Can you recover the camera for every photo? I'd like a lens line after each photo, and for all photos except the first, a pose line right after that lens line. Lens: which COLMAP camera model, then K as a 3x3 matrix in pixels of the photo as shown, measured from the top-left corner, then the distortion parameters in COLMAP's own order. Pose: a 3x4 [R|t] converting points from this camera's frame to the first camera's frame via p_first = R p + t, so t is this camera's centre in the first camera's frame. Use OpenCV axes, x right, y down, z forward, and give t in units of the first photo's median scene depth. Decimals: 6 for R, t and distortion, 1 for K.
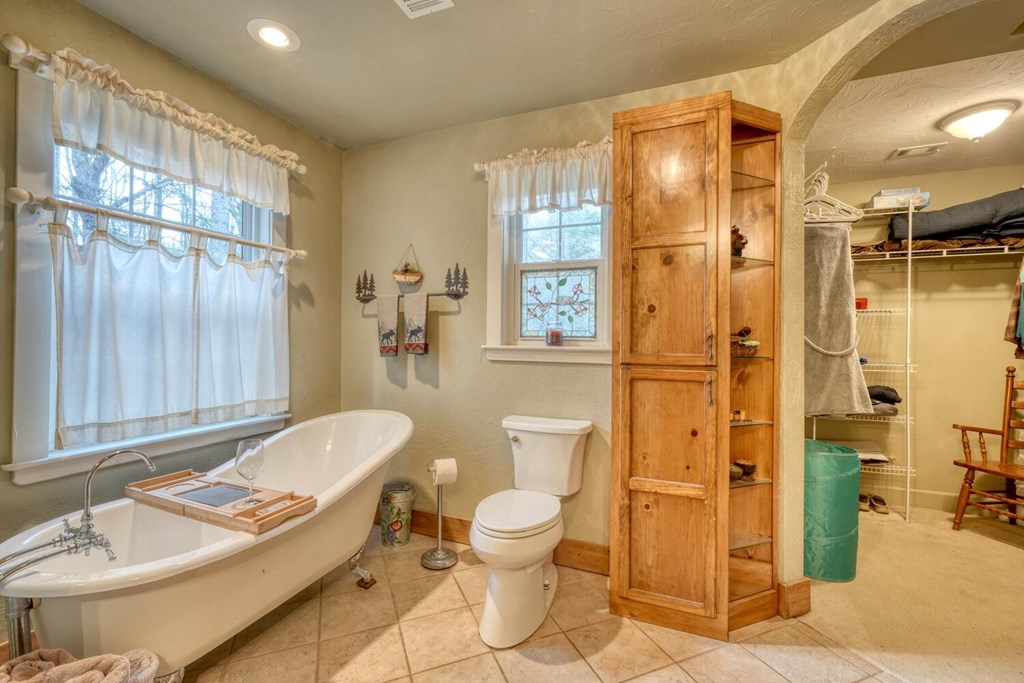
lens RADIAL K [[430.2, 0, 509.6], [0, 430.2, 338.0], [0, 0, 1]] dist [0.001826, 0.000328]
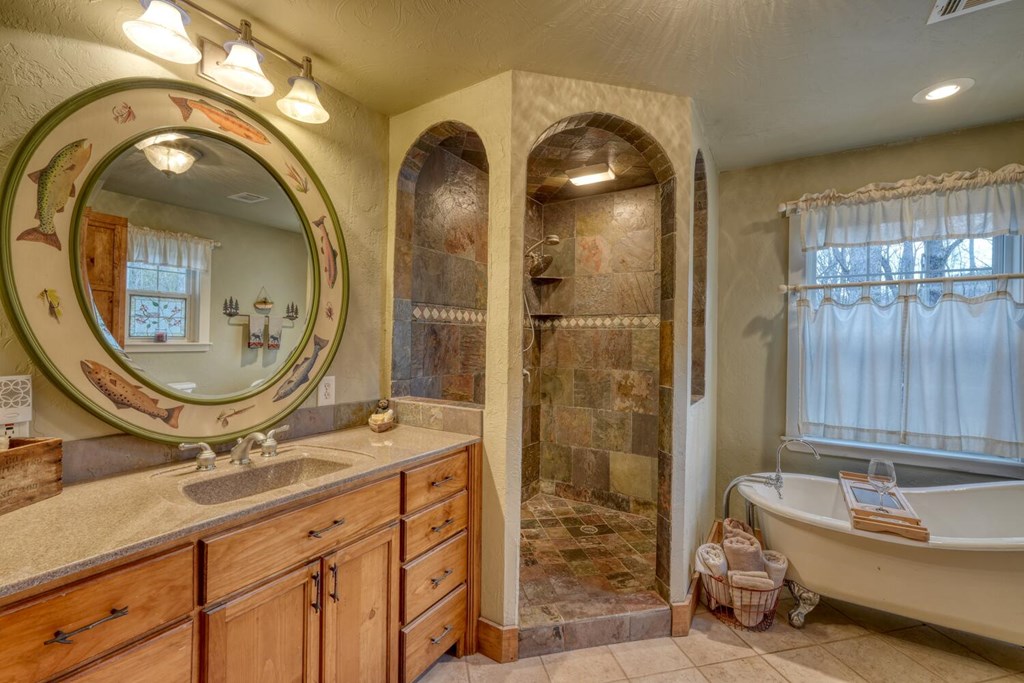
lens RADIAL K [[430.2, 0, 508.7], [0, 430.2, 340.8], [0, 0, 1]] dist [0.001826, 0.000328]
pose [[-0.172458, -0.004850, -0.985005, 0.682254], [-0.008171, 0.999961, -0.003494, -0.076362], [0.984983, 0.007446, -0.172491, 0.139061]]
